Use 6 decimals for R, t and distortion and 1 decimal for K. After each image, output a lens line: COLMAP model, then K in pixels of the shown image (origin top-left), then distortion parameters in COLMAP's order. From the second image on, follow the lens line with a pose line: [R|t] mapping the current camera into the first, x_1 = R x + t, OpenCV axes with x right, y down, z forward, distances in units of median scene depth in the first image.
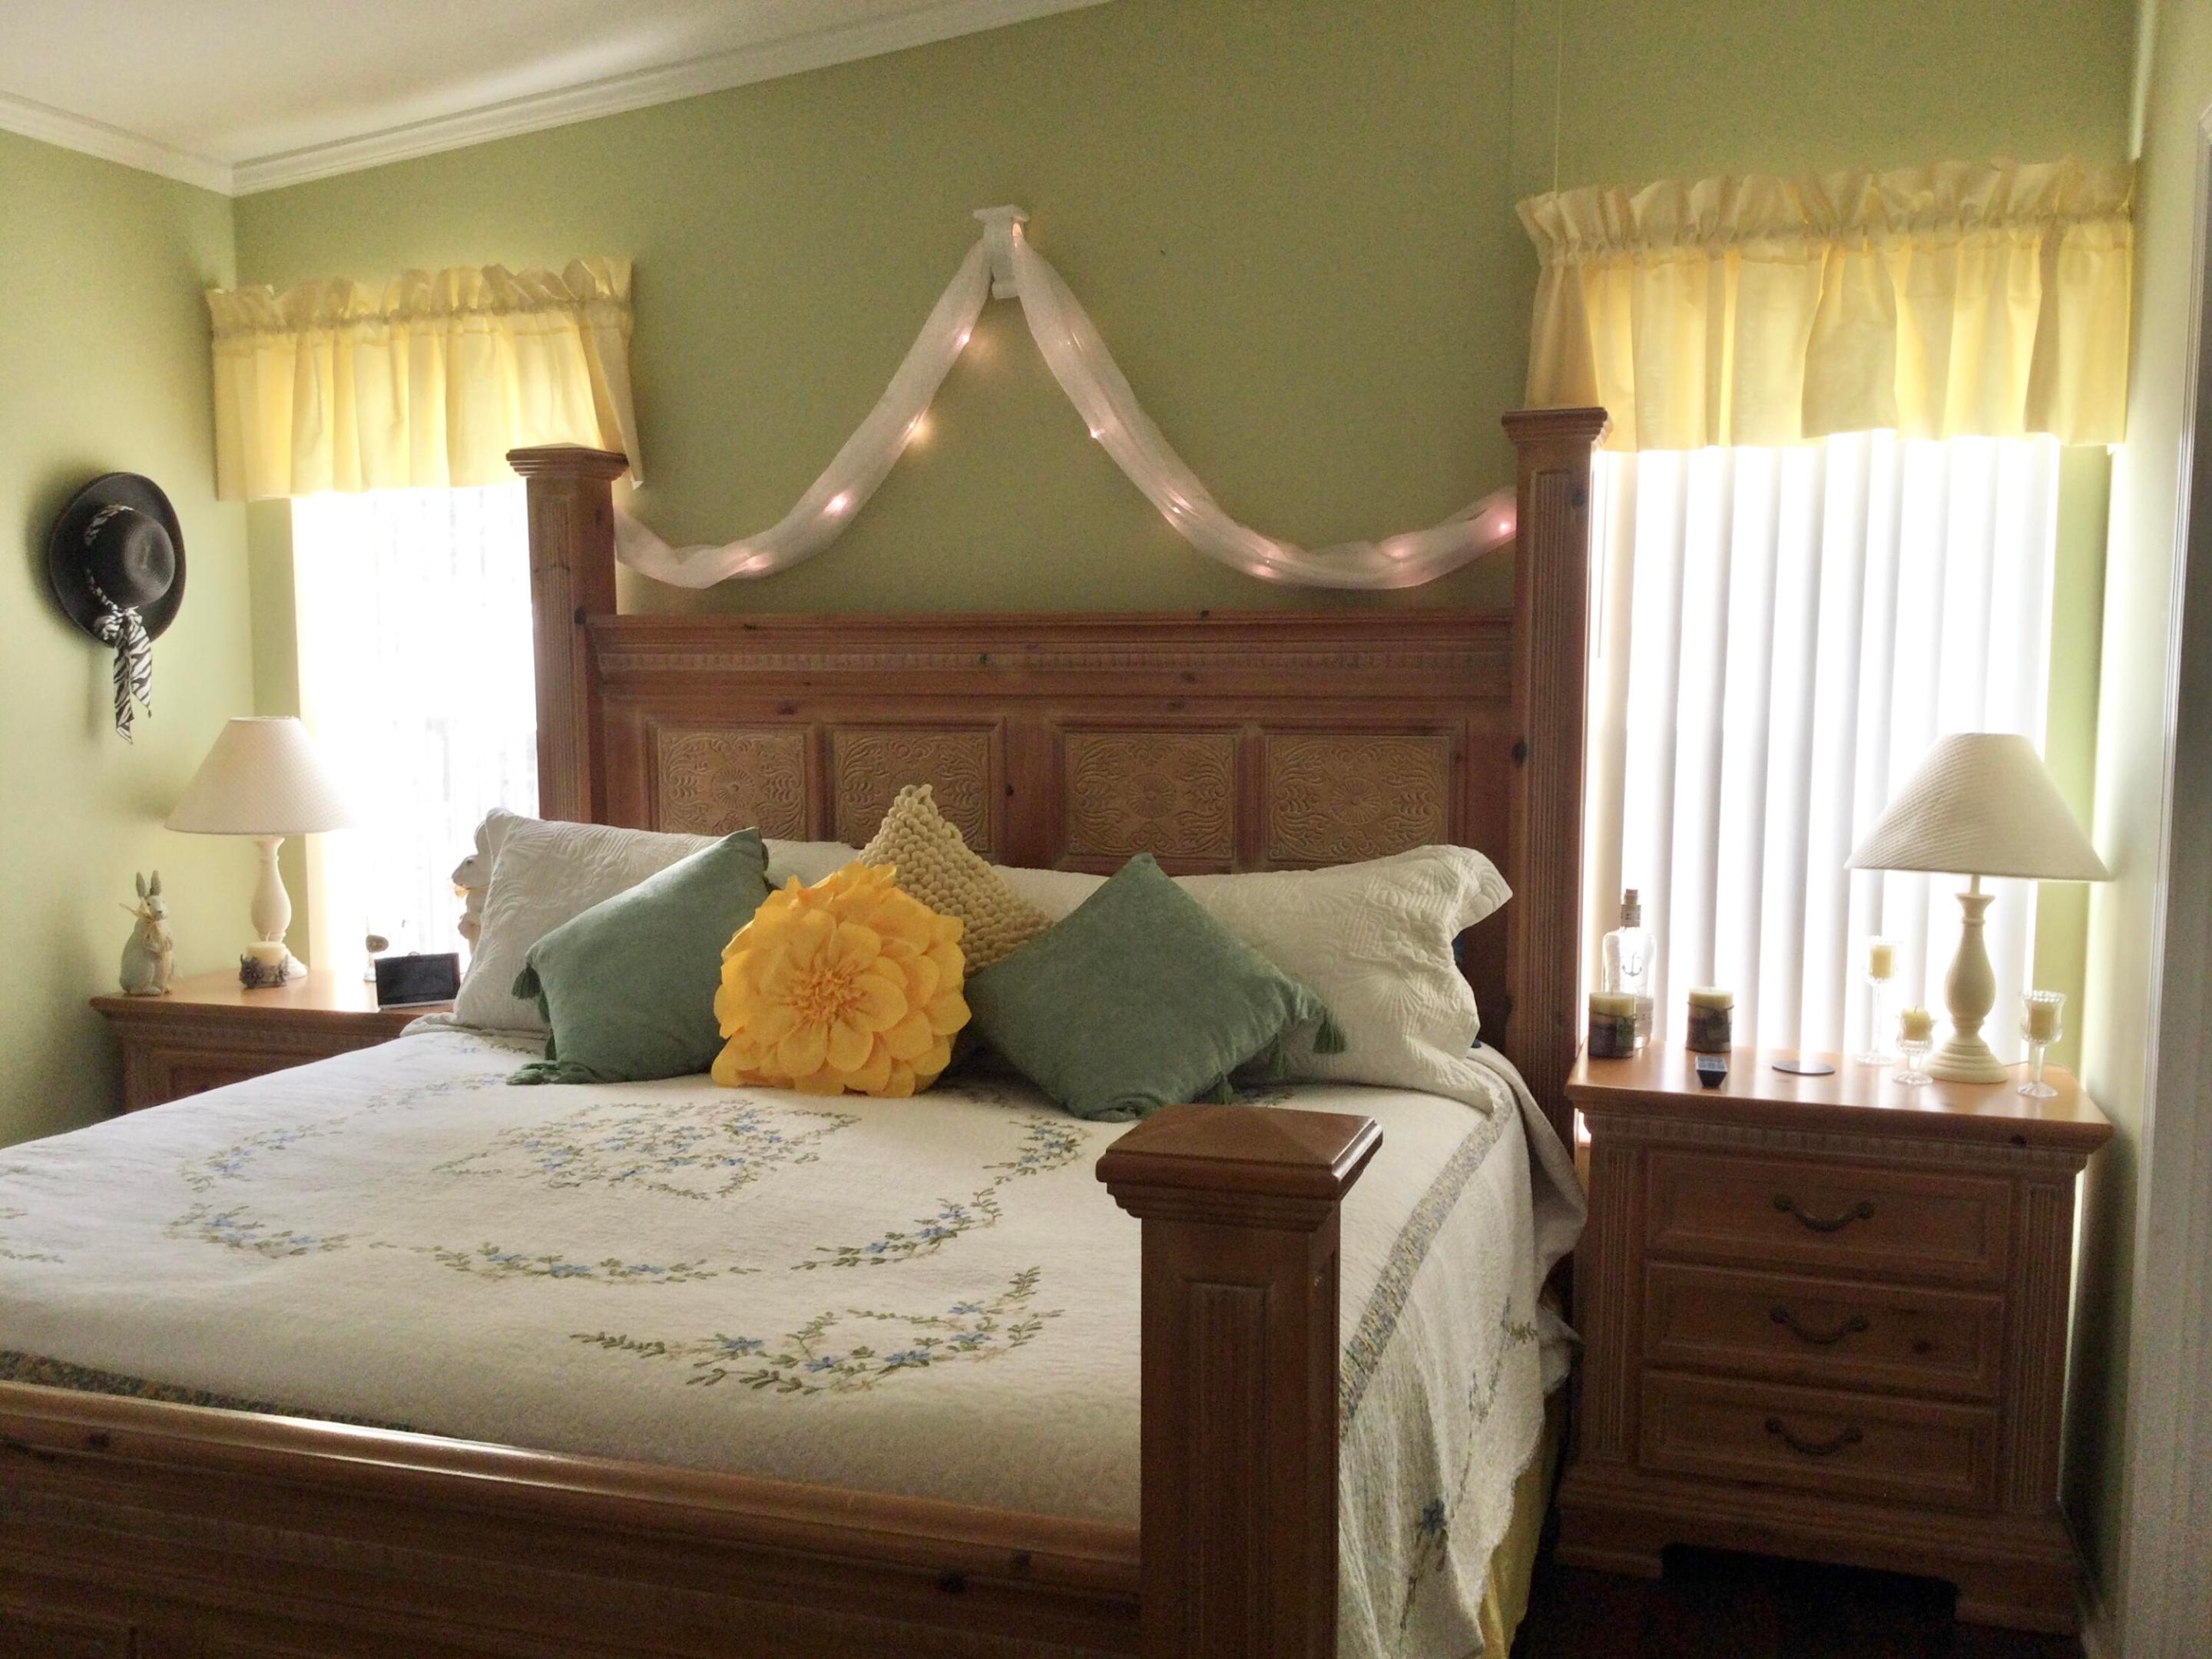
lens RADIAL K [[1984.7, 0, 1115.2], [0, 1984.7, 868.3], [0, 0, 1]] dist [0.129038, -0.278687]
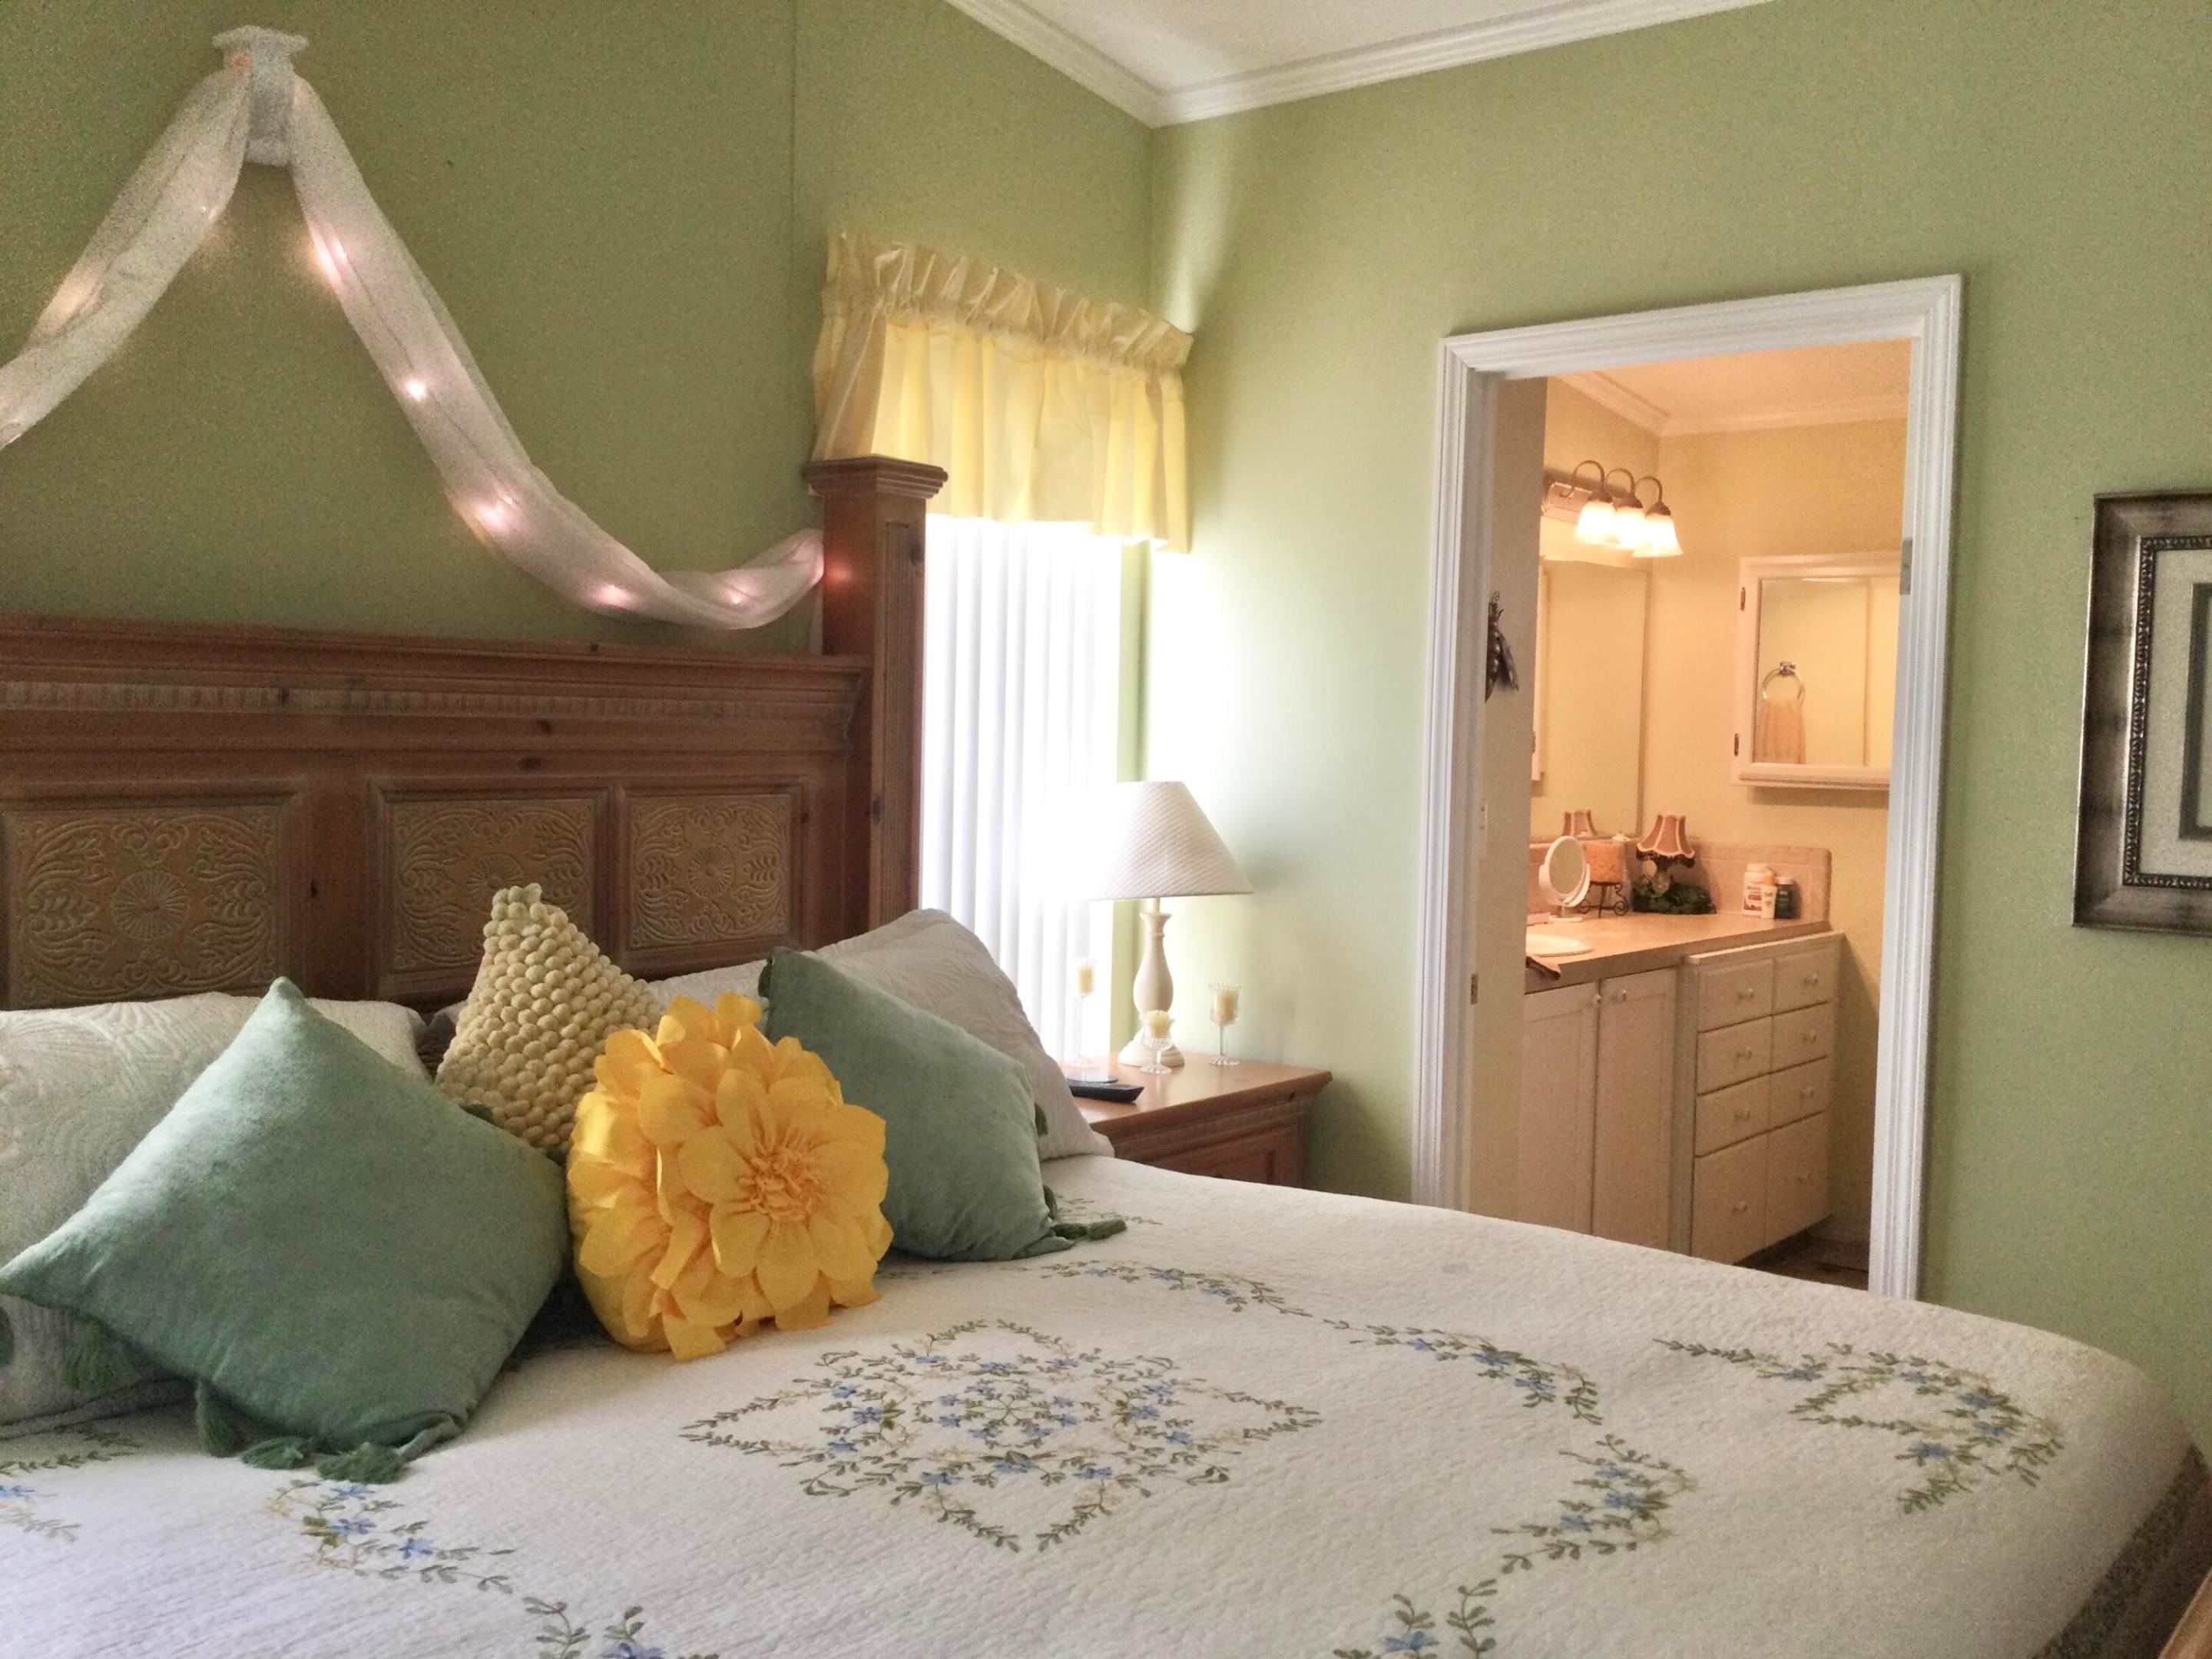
lens RADIAL K [[1984.7, 0, 1115.2], [0, 1984.7, 868.3], [0, 0, 1]] dist [0.129038, -0.278687]
pose [[0.350557, -0.062506, 0.934453, -0.692329], [0.074693, 0.996458, 0.038632, -0.060900], [-0.933558, 0.056254, 0.353984, 0.579845]]
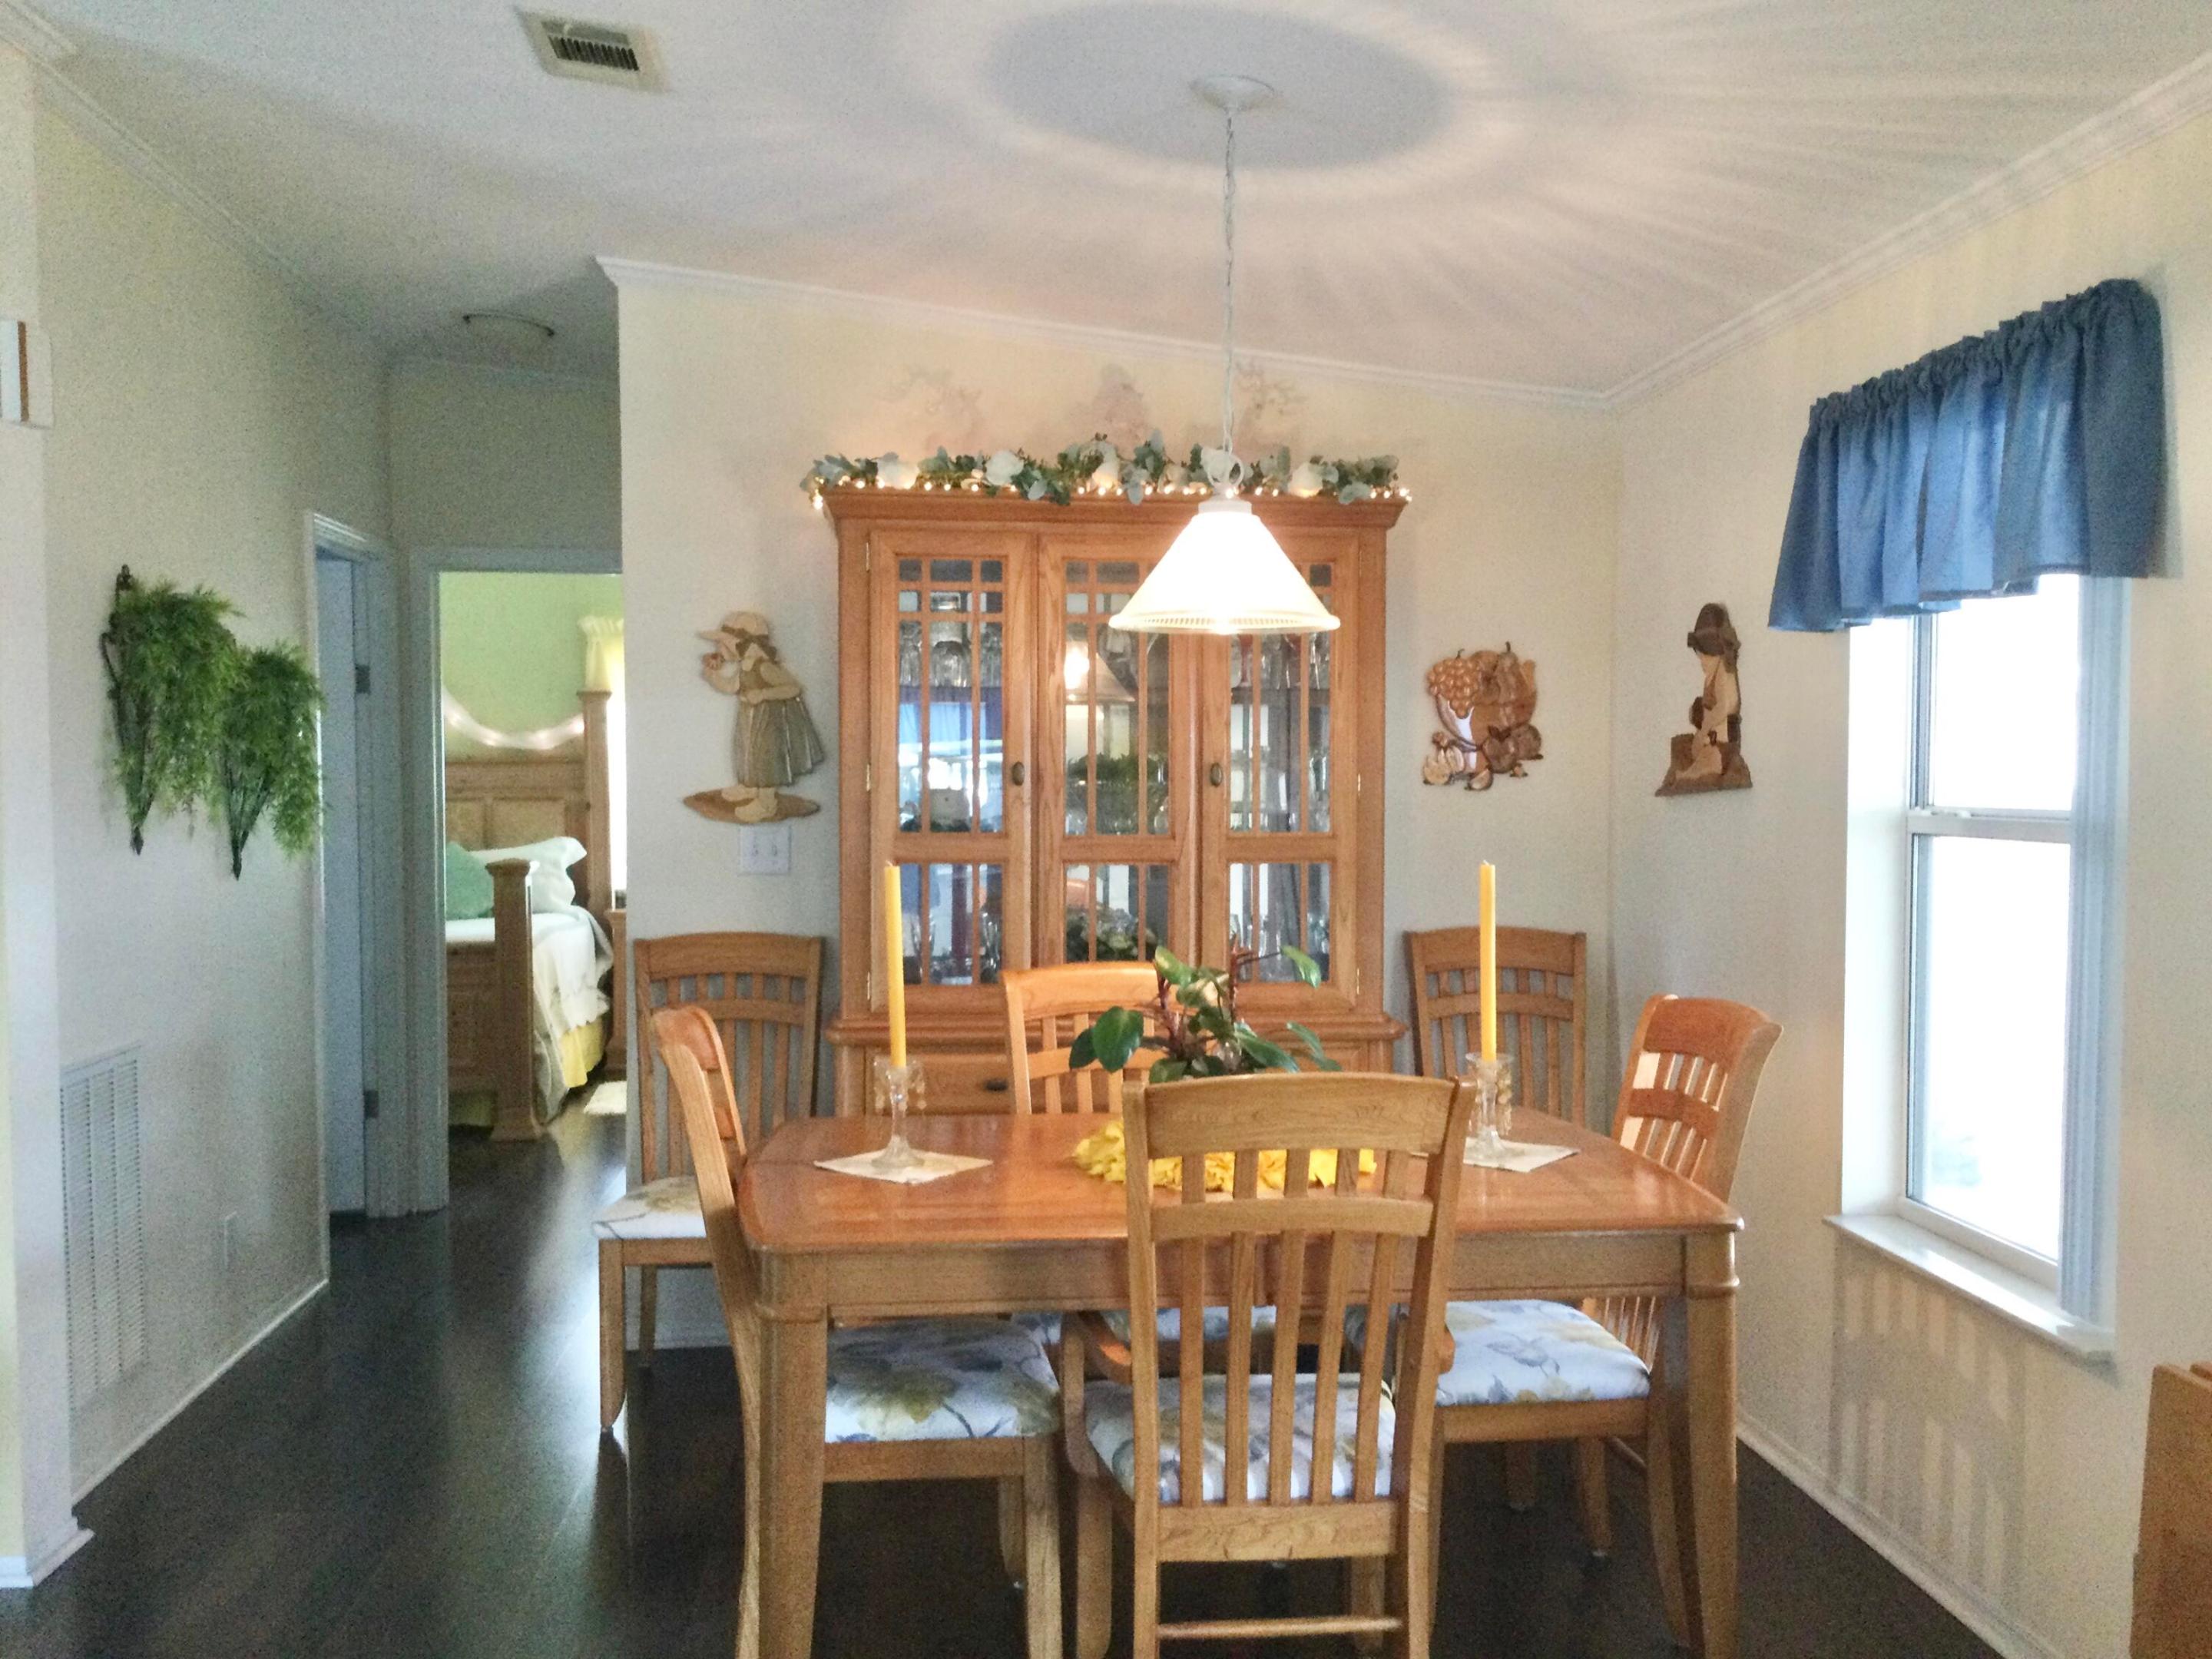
lens RADIAL K [[1984.7, 0, 1115.2], [0, 1984.7, 868.3], [0, 0, 1]] dist [0.129038, -0.278687]
pose [[0.914201, -0.024195, 0.404539, -0.291037], [0.043489, 0.998309, -0.038571, 0.186940], [-0.402922, 0.052855, 0.913707, -2.071287]]
